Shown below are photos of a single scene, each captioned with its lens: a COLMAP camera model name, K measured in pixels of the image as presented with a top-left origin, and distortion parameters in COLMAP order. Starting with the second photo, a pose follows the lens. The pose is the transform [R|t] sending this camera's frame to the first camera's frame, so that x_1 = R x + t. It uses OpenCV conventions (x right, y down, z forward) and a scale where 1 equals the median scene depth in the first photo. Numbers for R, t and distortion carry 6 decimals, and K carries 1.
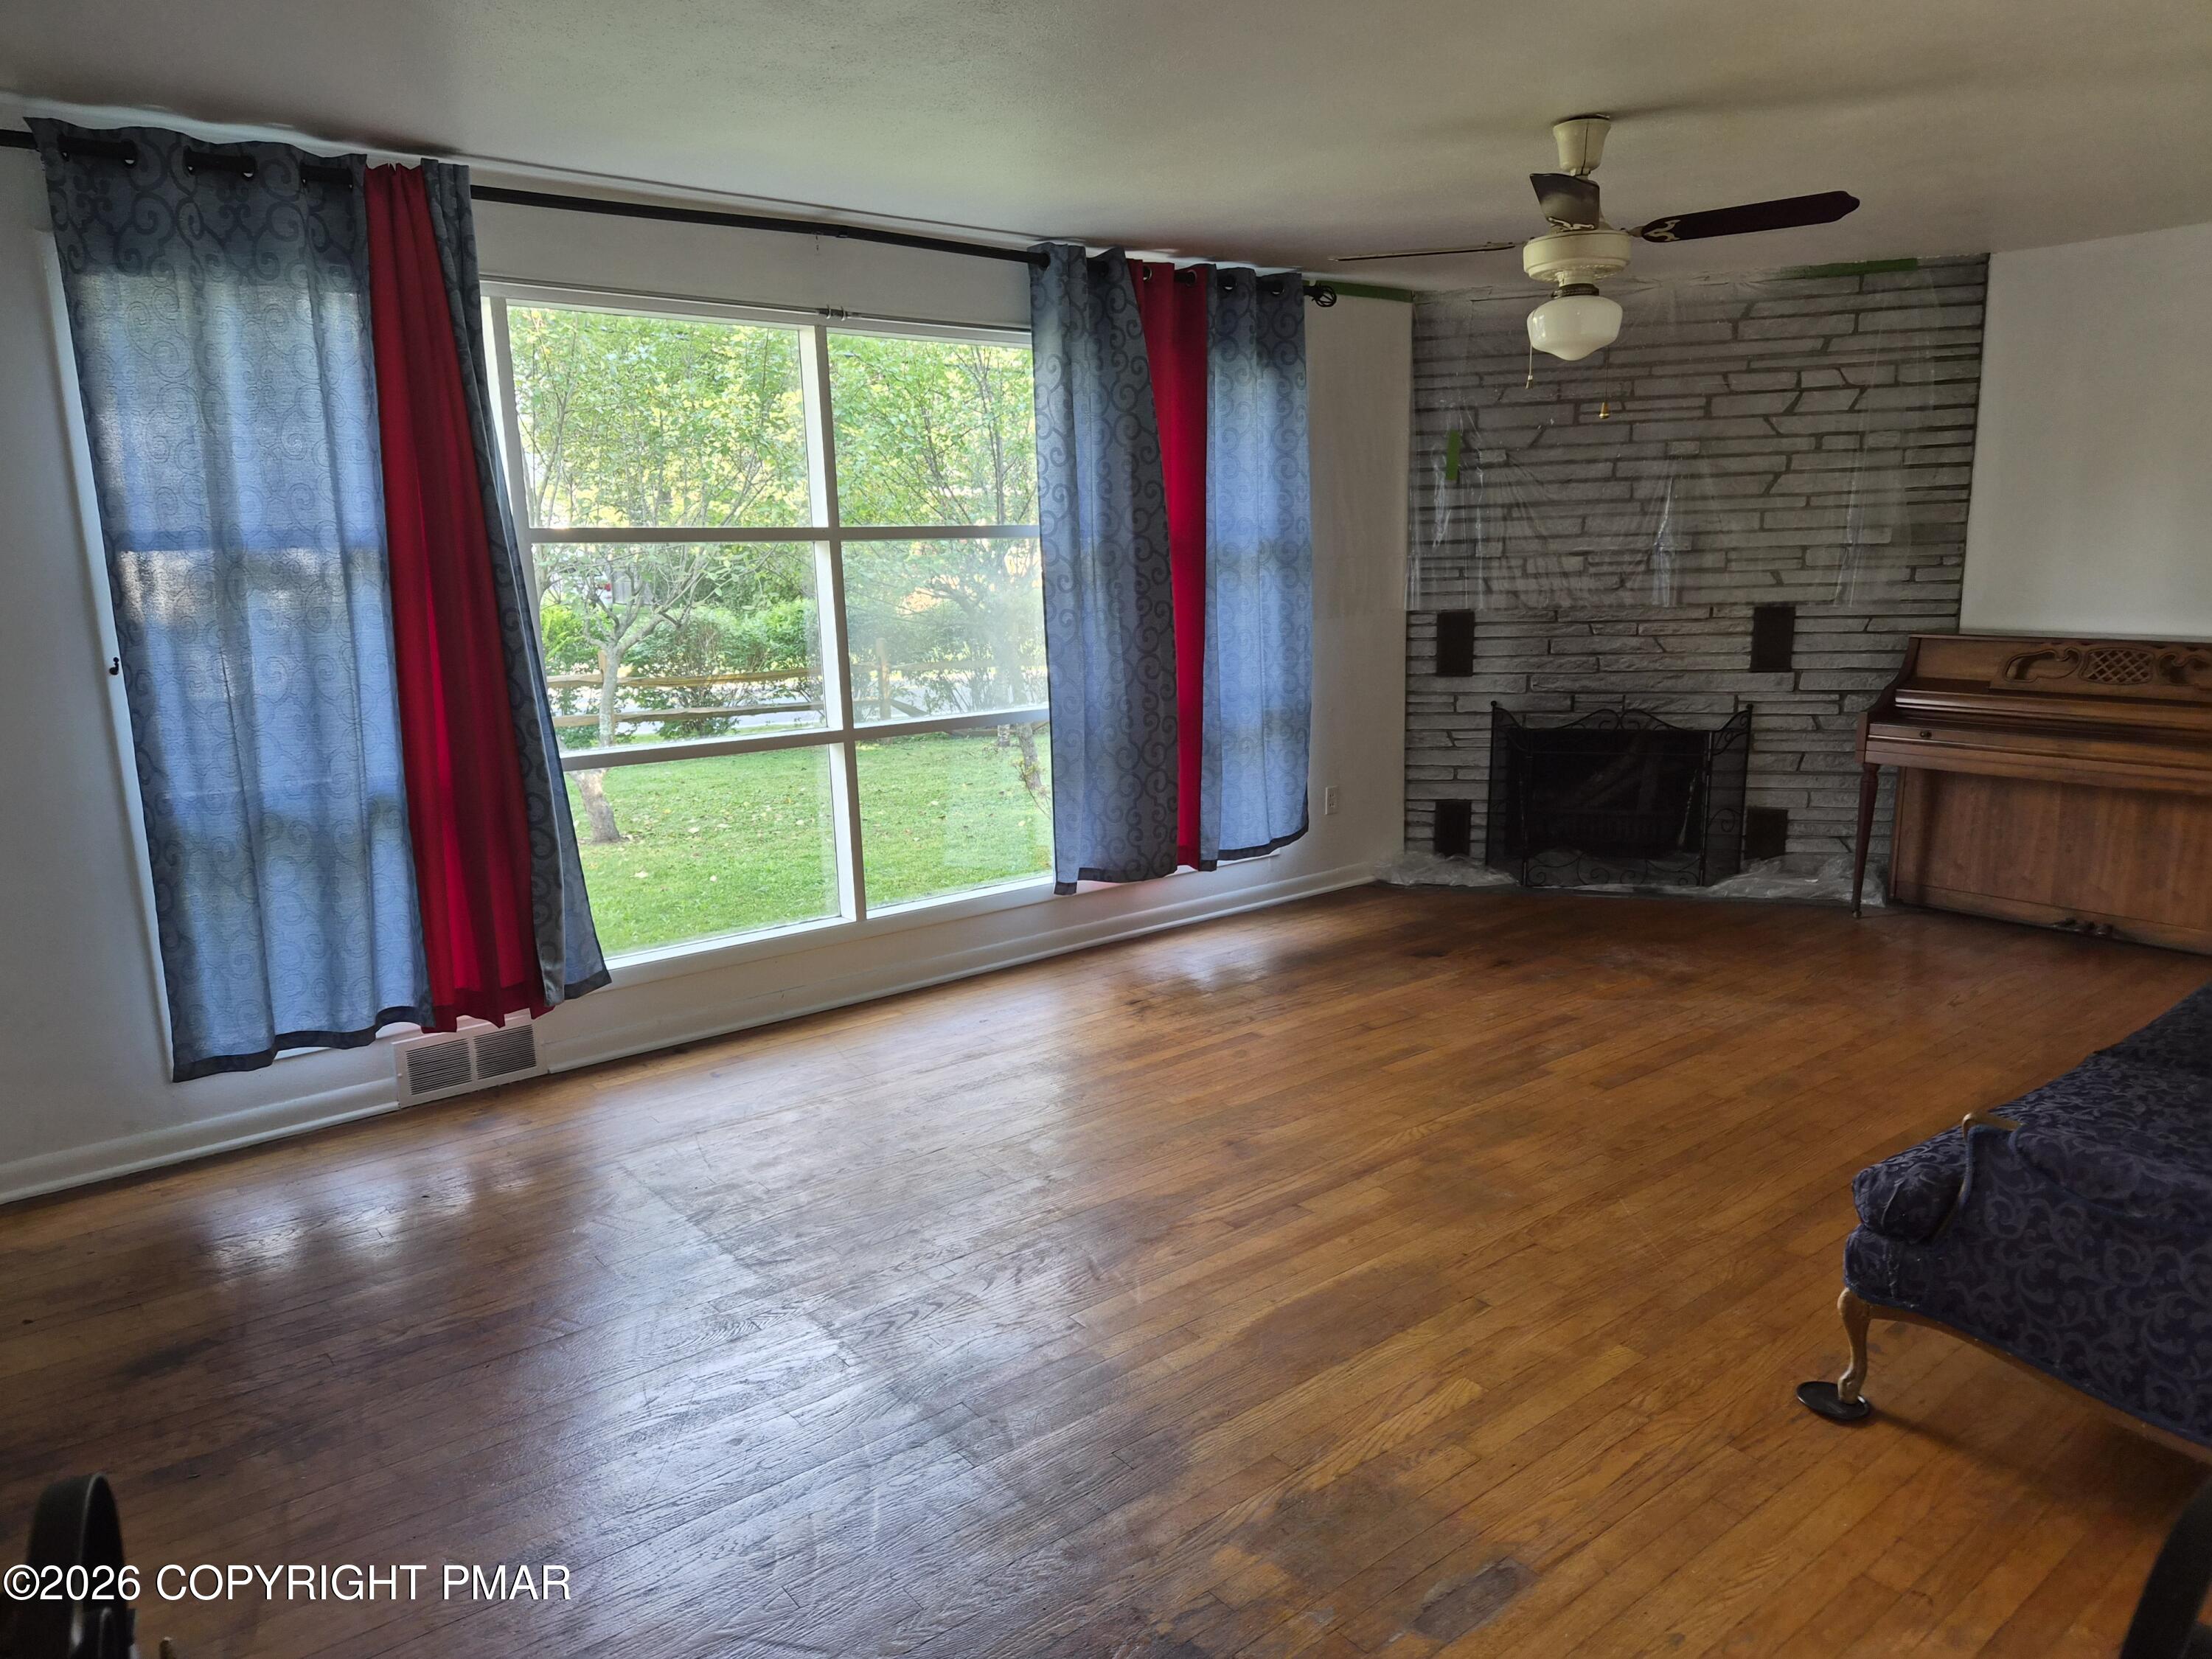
lens RADIAL K [[1488.9, 0, 1117.9], [0, 1488.9, 838.6], [0, 0, 1]] dist [0.076062, -0.074471]
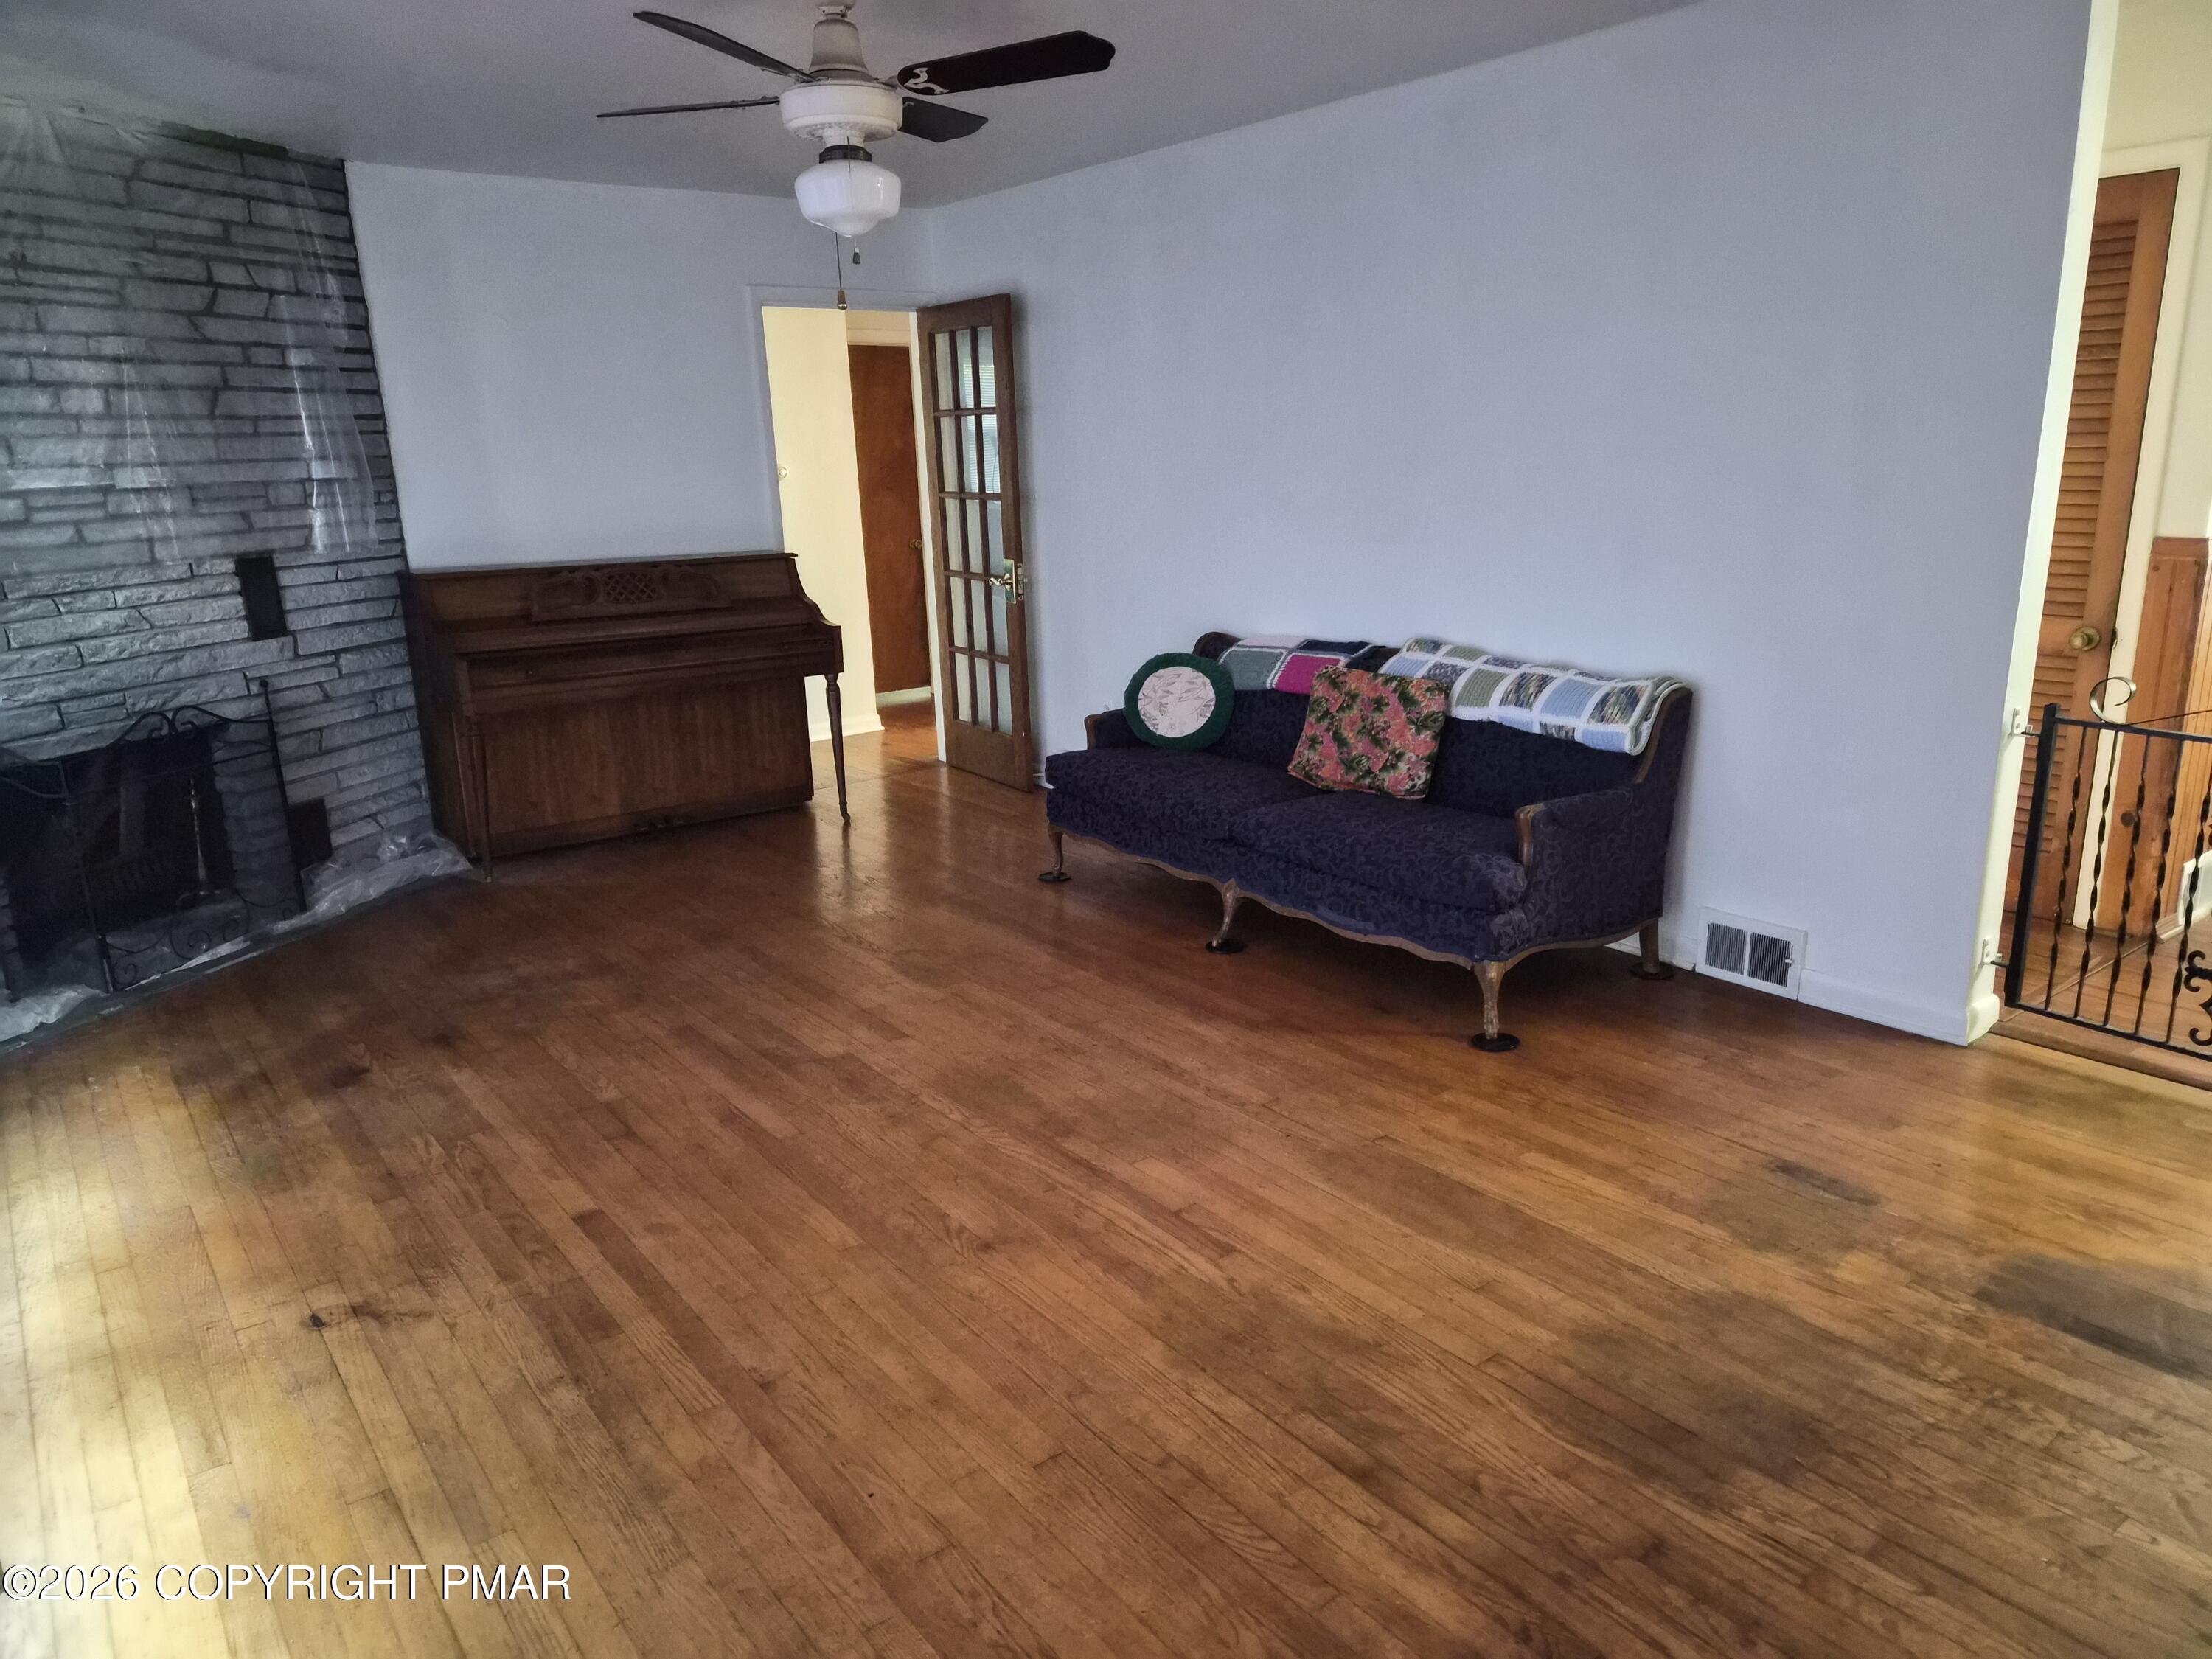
lens RADIAL K [[1488.9, 0, 1117.9], [0, 1488.9, 838.6], [0, 0, 1]] dist [0.076062, -0.074471]
pose [[0.023701, -0.232444, 0.972321, -0.385483], [0.221566, 0.949628, 0.221618, -0.090396], [-0.974857, 0.210181, 0.074009, 0.534989]]
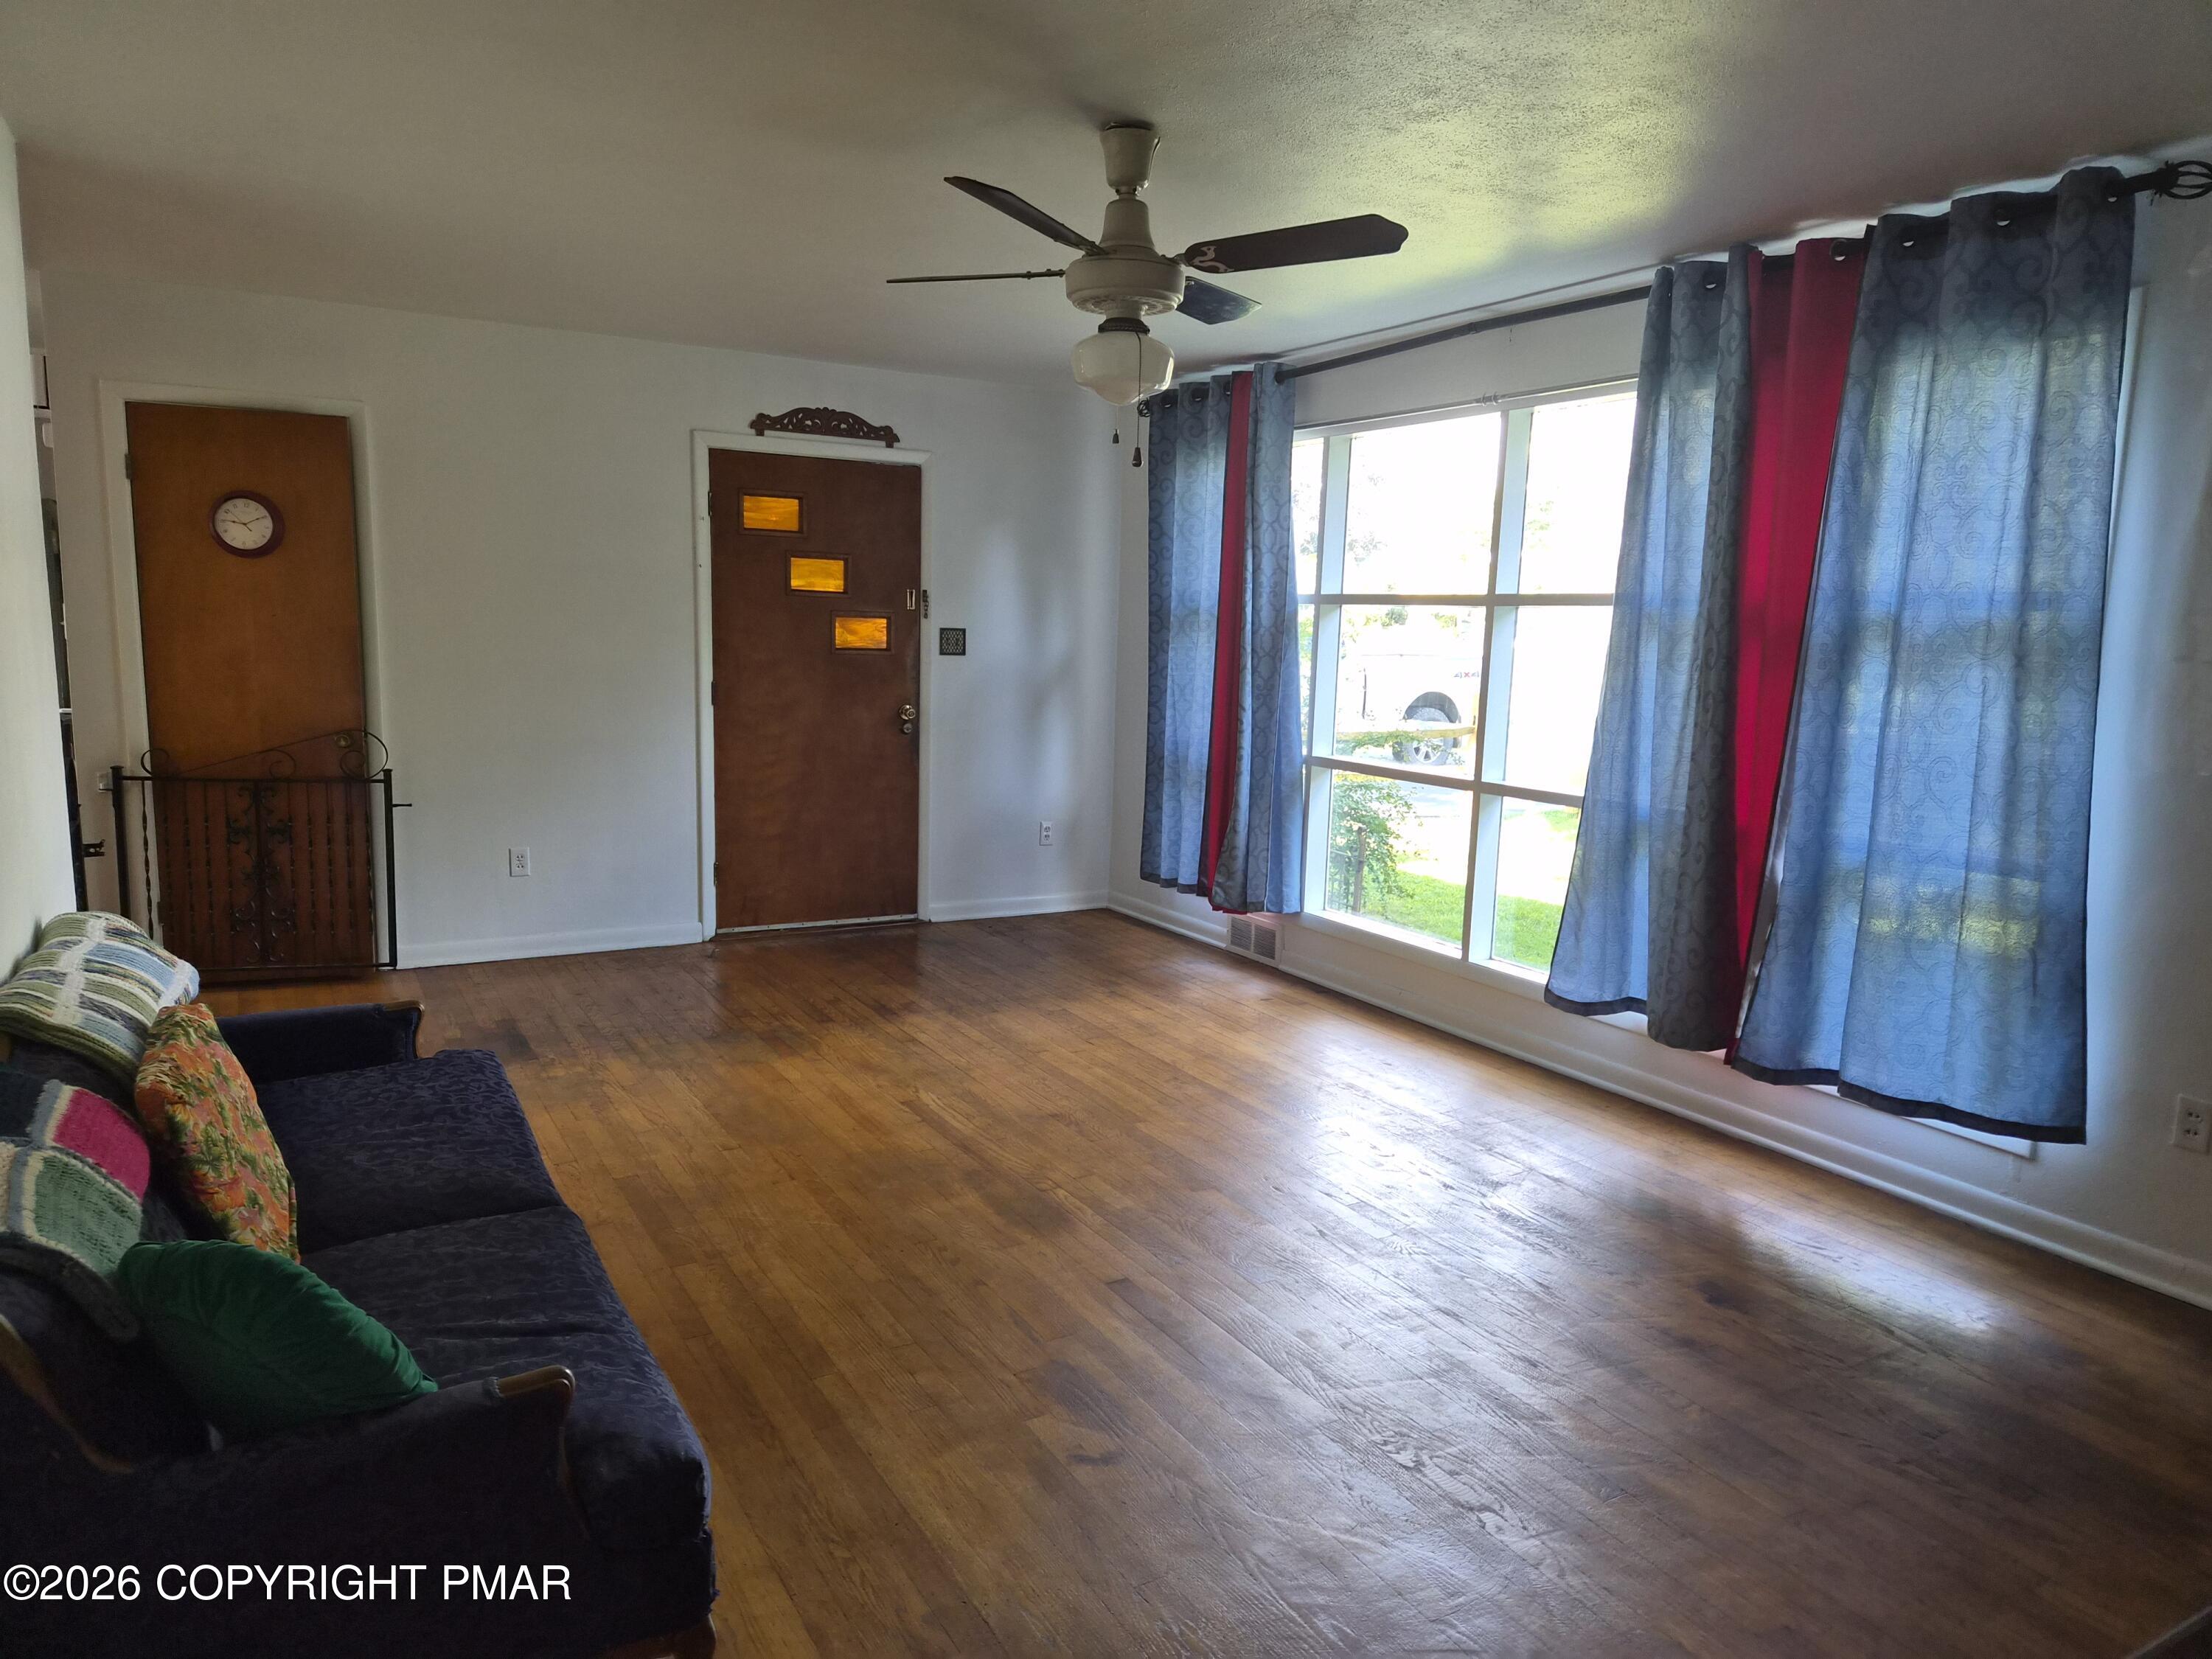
lens RADIAL K [[1477.1, 0, 1110.1], [0, 1477.1, 832.6], [0, 0, 1]] dist [0.066428, -0.068824]
pose [[-0.156817, 0.161224, -0.974379, 0.735864], [-0.213201, 0.957798, 0.192793, -0.151719], [0.964341, 0.237972, -0.115826, 0.717094]]
